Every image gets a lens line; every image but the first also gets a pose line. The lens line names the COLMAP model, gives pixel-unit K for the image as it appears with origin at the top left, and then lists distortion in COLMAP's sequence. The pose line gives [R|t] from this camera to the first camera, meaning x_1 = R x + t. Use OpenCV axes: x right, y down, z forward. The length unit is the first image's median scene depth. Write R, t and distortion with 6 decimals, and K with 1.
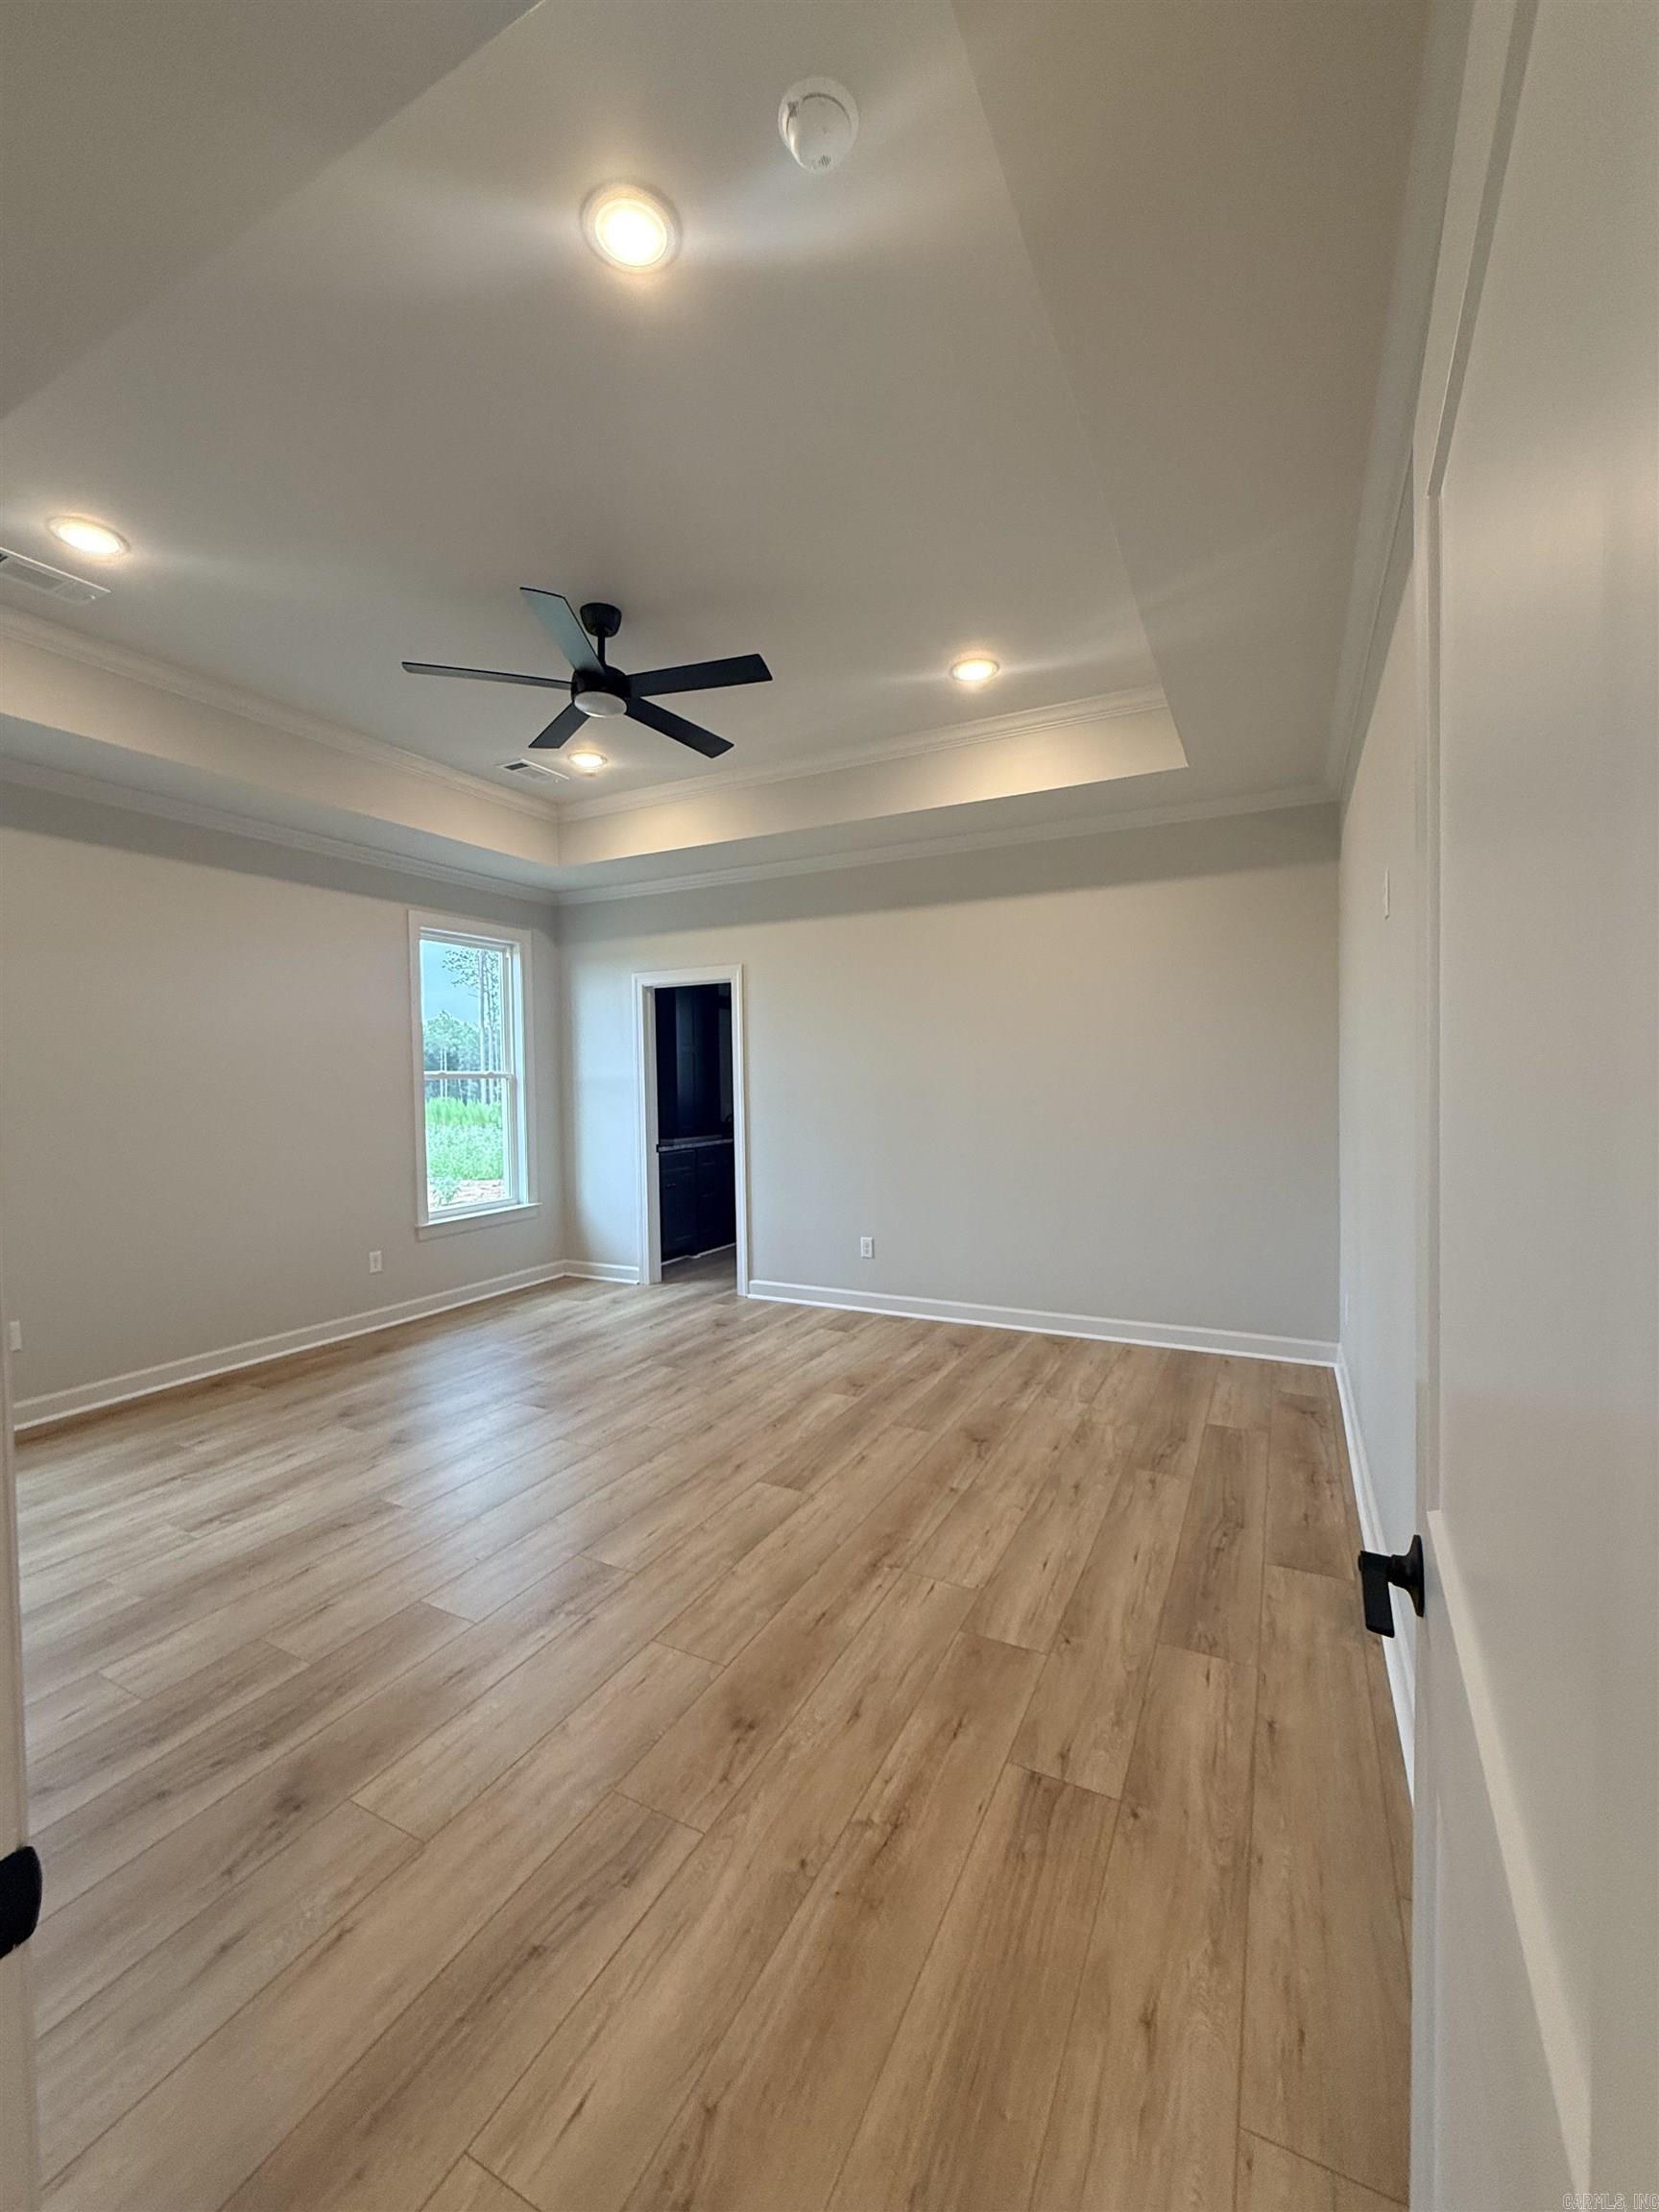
lens RADIAL K [[879.2, 0, 833.5], [0, 879.2, 1101.0], [0, 0, 1]] dist [-0.000390, 0.000235]
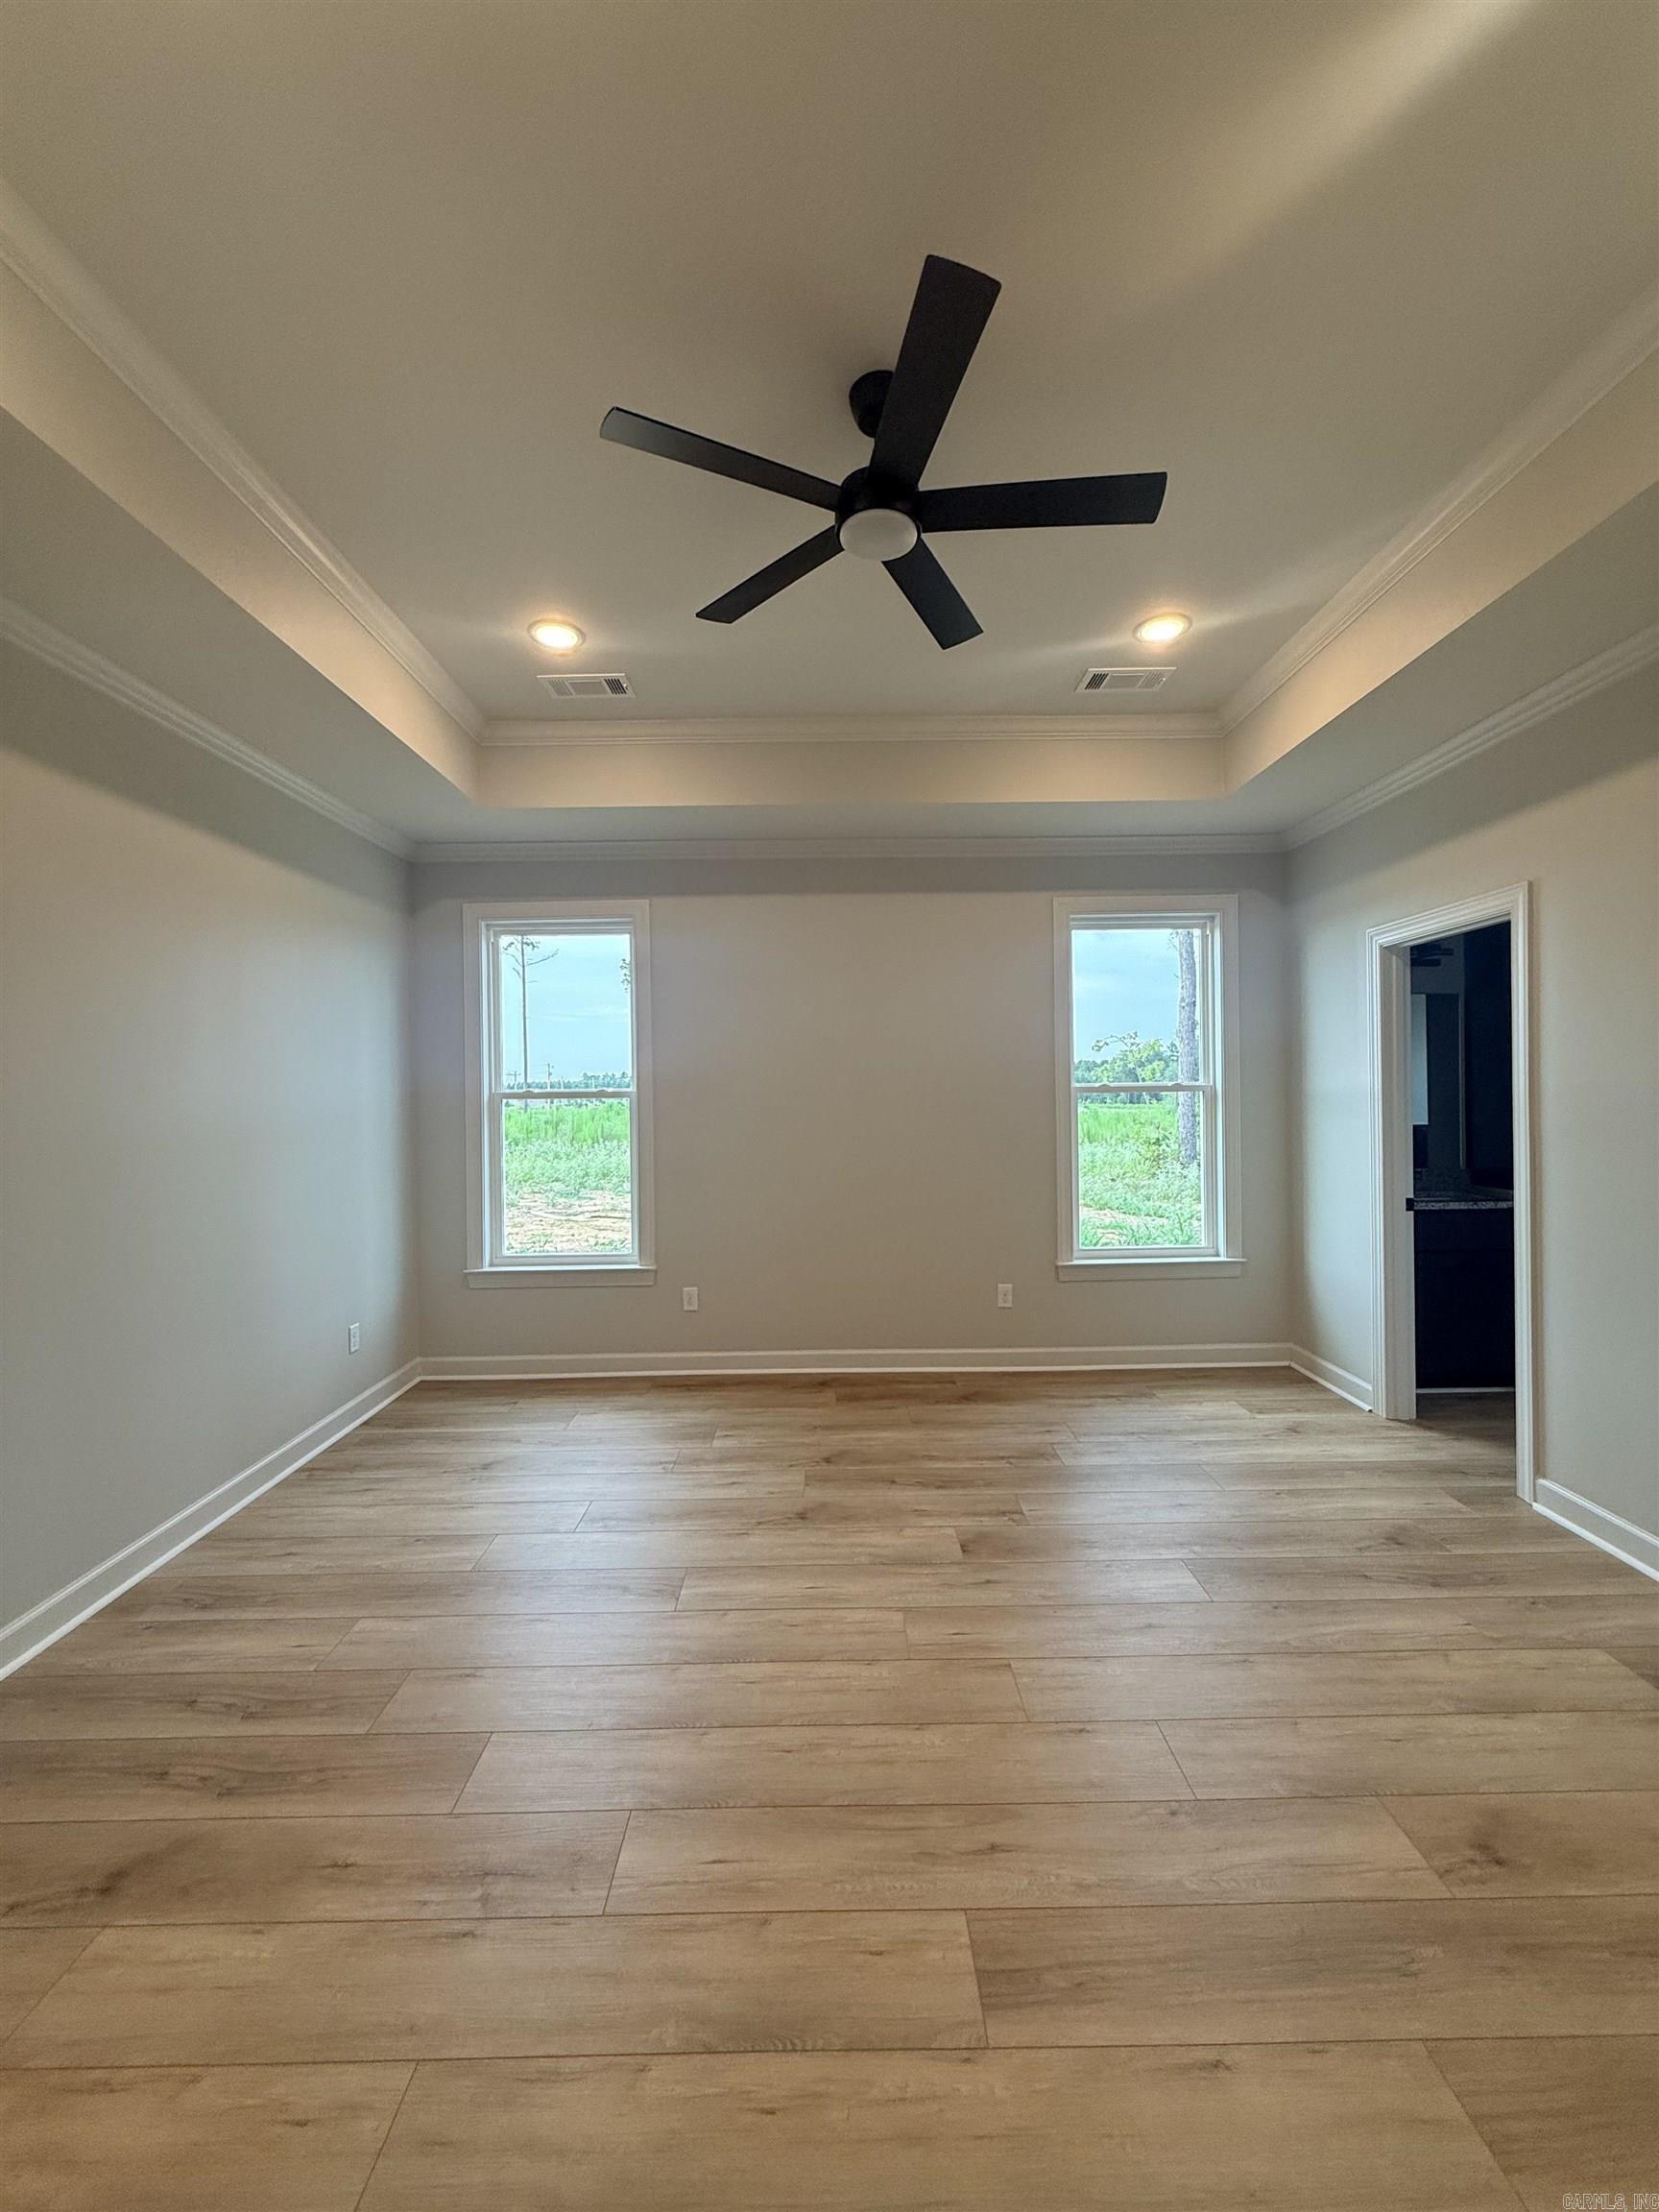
lens RADIAL K [[879.2, 0, 833.5], [0, 879.2, 1101.0], [0, 0, 1]] dist [-0.000390, 0.000235]
pose [[0.462591, 0.016138, -0.886425, 0.184112], [-0.017137, 0.999810, 0.009260, -0.020917], [0.886406, 0.010907, 0.462780, 0.400692]]
